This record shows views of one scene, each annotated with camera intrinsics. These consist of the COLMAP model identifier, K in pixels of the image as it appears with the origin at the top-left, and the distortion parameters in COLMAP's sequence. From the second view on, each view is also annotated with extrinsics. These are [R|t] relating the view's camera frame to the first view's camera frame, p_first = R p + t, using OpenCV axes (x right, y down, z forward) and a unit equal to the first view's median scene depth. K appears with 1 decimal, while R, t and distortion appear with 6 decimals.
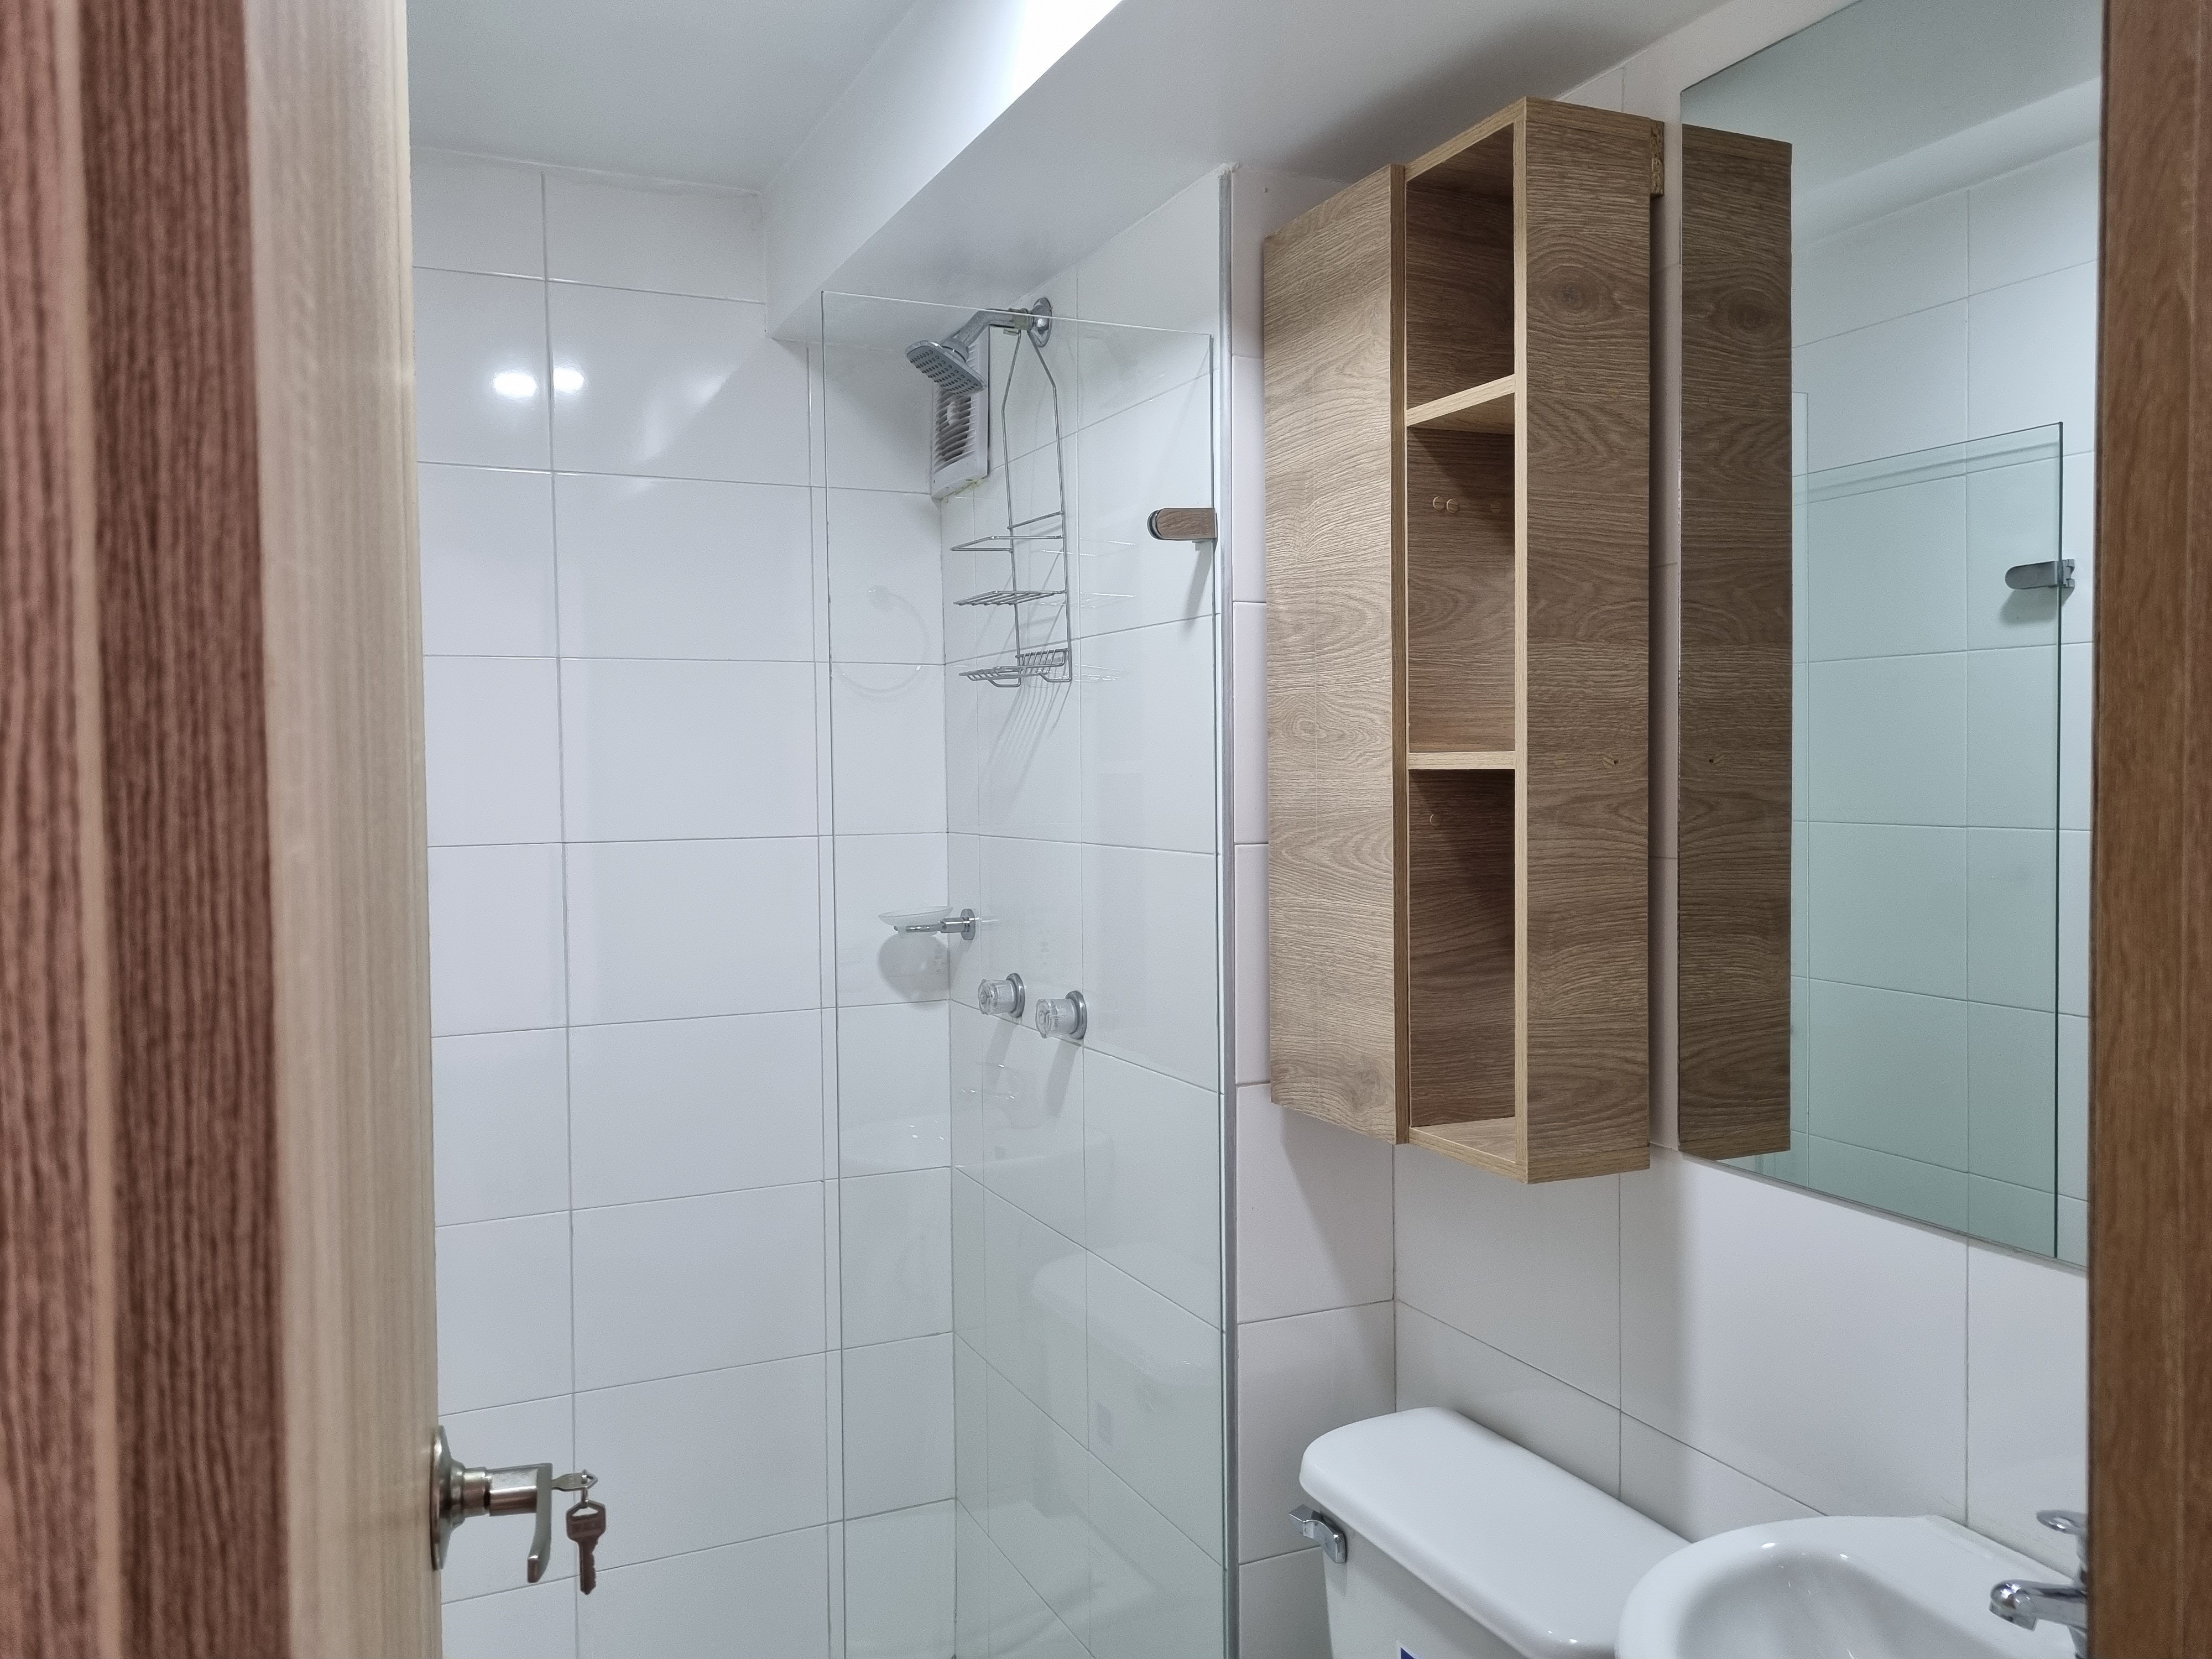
lens RADIAL K [[1694.0, 0, 1100.7], [0, 1694.0, 779.4], [0, 0, 1]] dist [-0.035507, -0.006420]
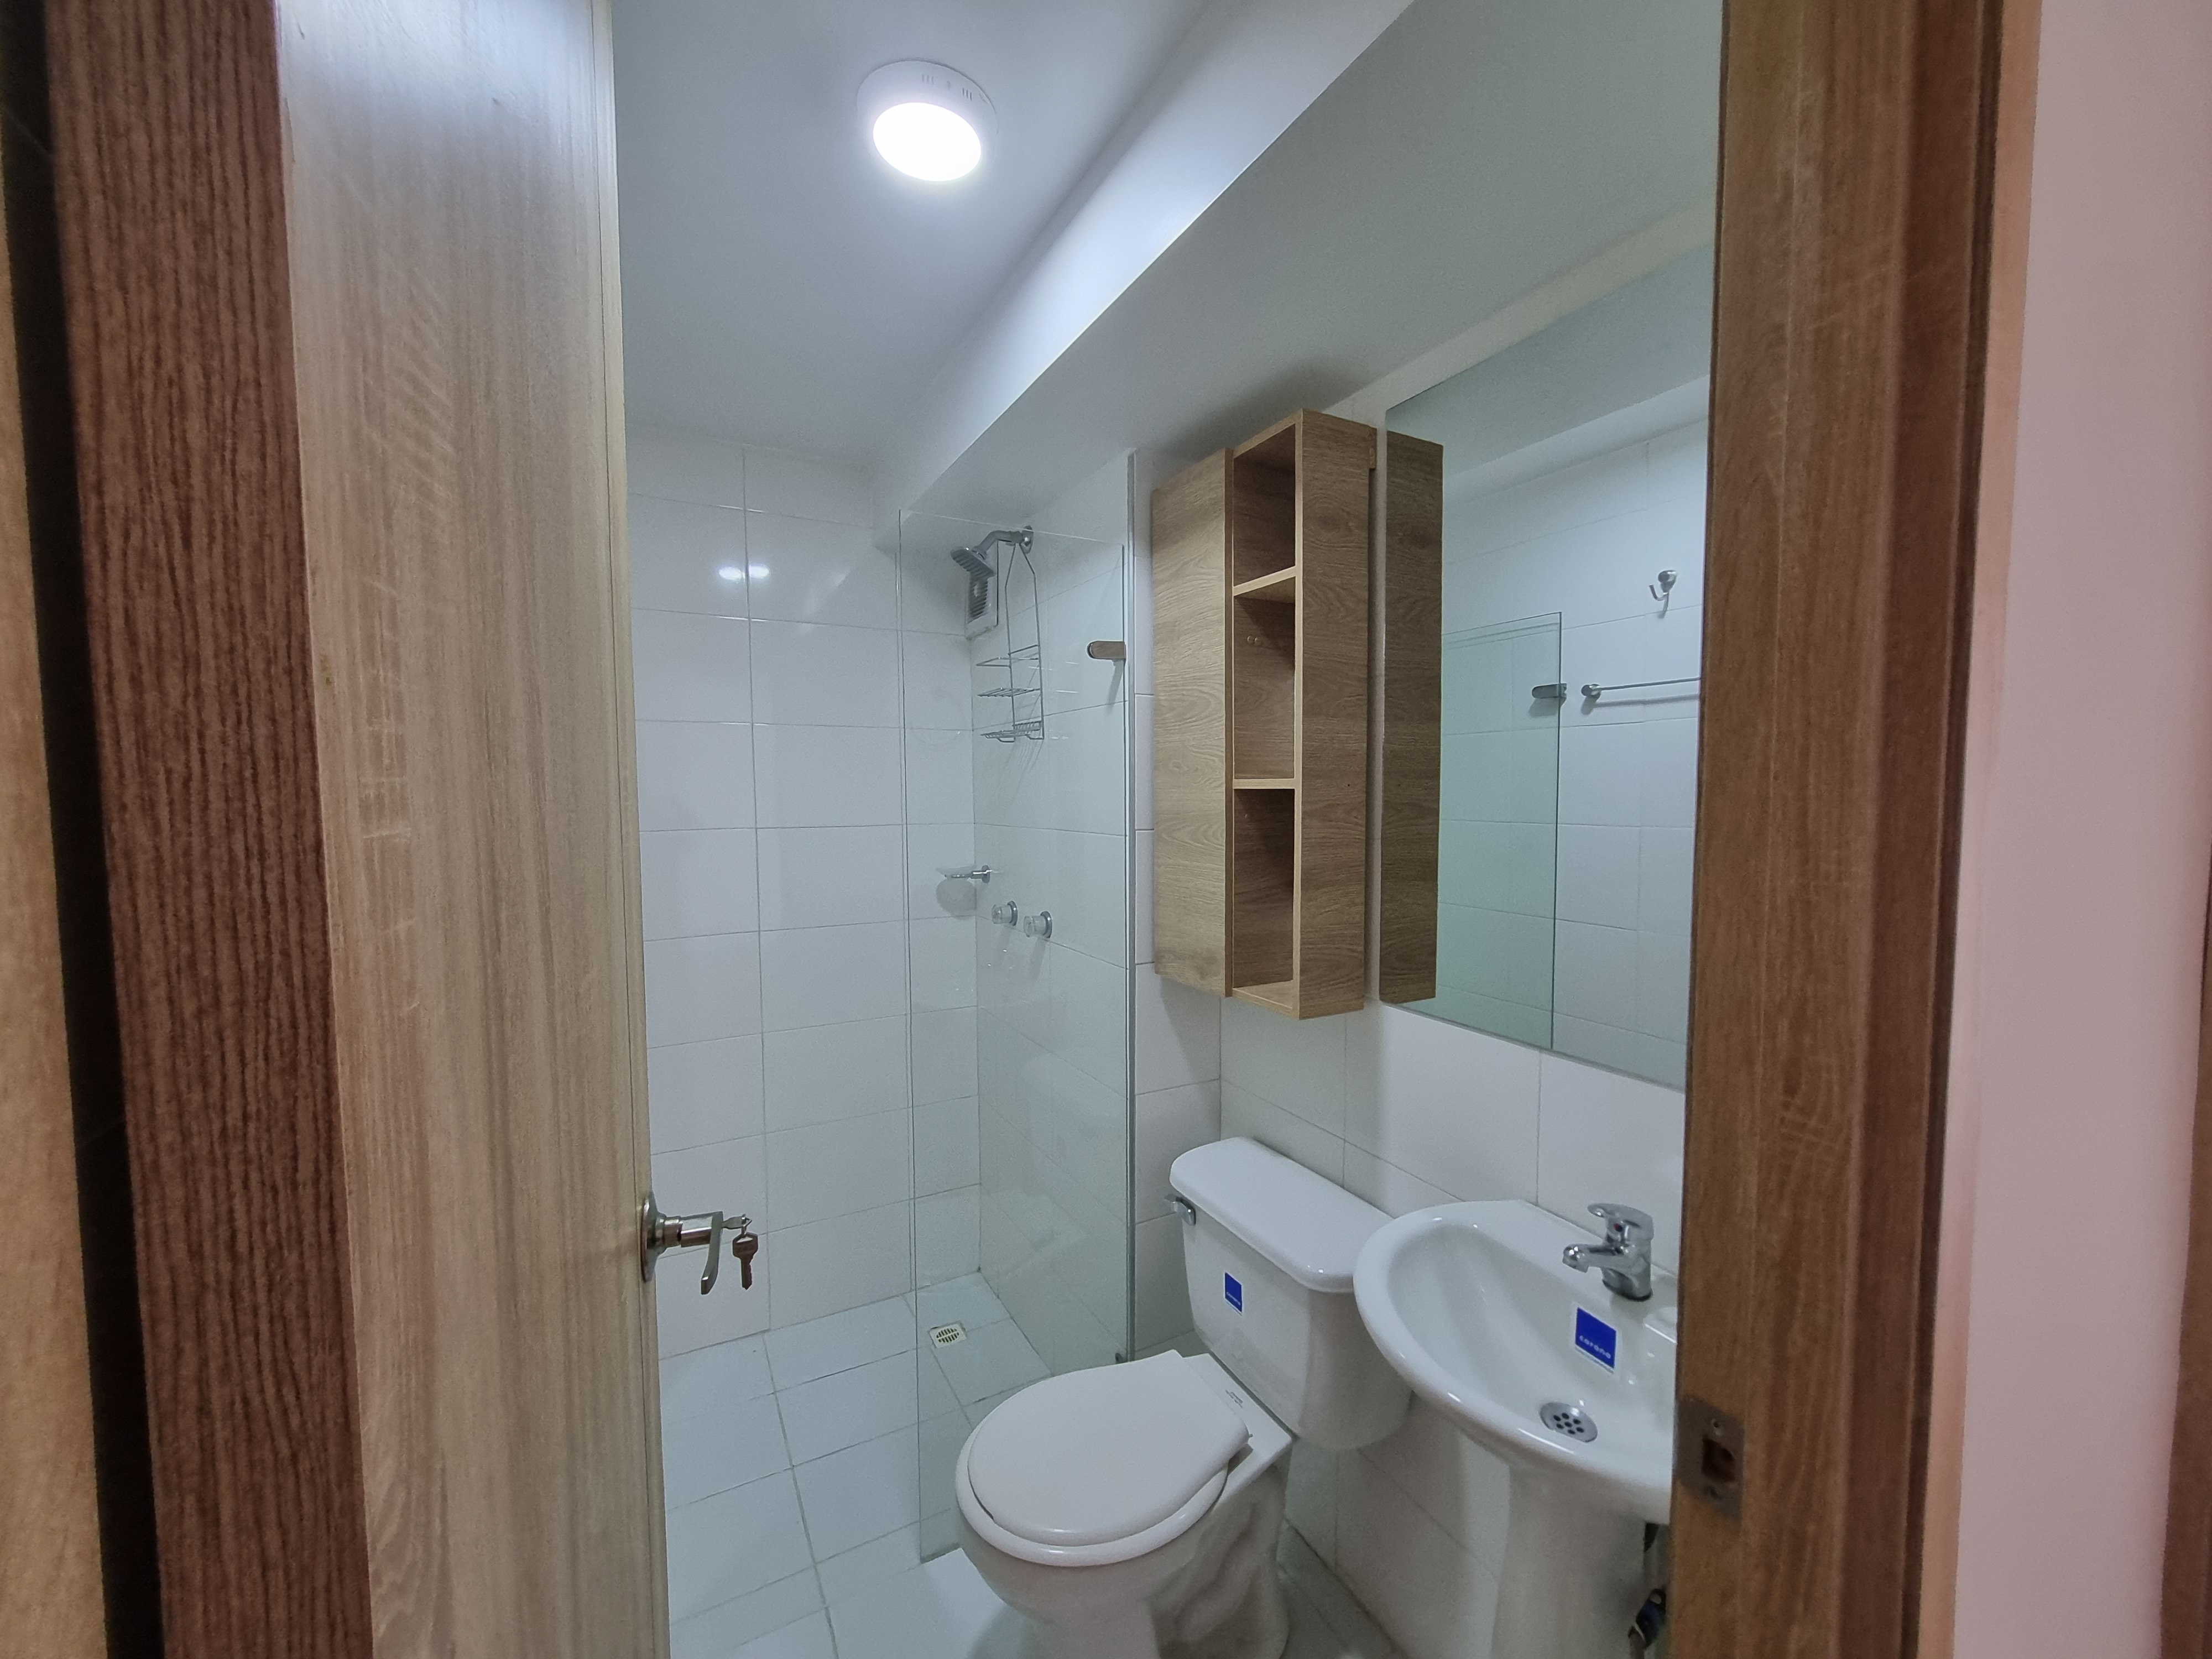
lens RADIAL K [[870.3, 0, 1129.4], [0, 870.3, 837.8], [0, 0, 1]] dist [0.000178, 0.000343]
pose [[0.996543, 0.002144, 0.083047, -0.006717], [-0.006031, 0.998896, 0.046578, 0.006019], [-0.082855, -0.046918, 0.995457, 0.148677]]
